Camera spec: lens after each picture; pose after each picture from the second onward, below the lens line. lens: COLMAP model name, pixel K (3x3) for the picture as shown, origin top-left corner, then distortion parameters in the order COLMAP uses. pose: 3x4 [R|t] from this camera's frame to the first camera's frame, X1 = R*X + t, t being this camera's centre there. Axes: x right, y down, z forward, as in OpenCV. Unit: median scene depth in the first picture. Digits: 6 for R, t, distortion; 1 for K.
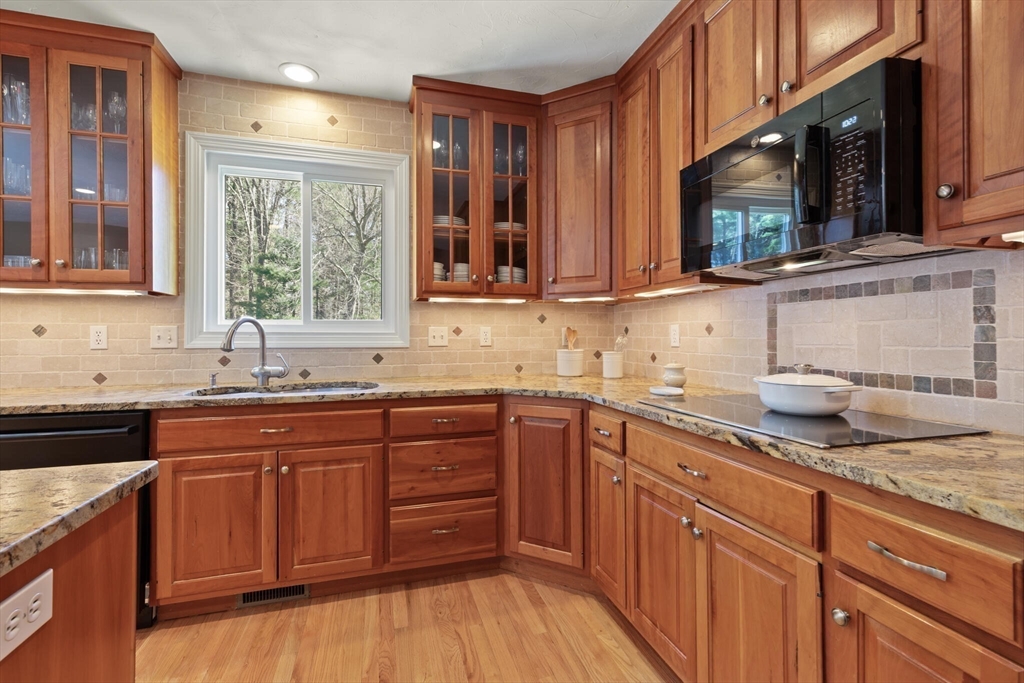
lens RADIAL K [[464.8, 0, 514.7], [0, 464.8, 332.5], [0, 0, 1]] dist [0.010472, -0.003293]
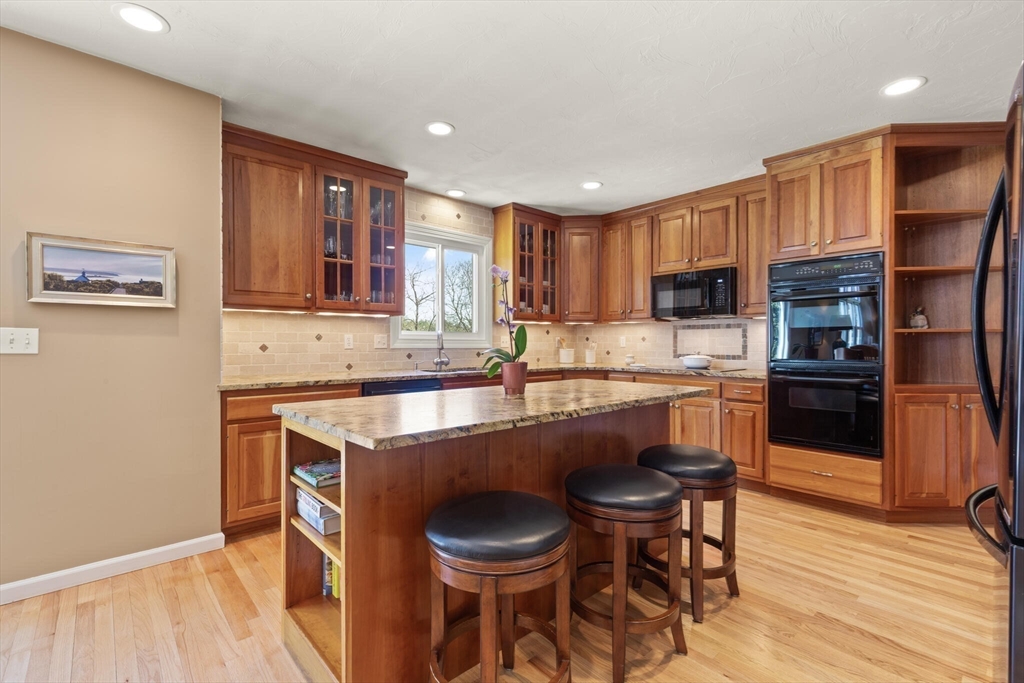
lens RADIAL K [[464.8, 0, 516.3], [0, 464.8, 342.4], [0, 0, 1]] dist [0.010472, -0.003293]
pose [[0.898643, 0.003358, 0.438668, -1.120295], [-0.006729, 0.999959, 0.006130, -0.000798], [-0.438629, -0.008460, 0.898628, -0.752671]]
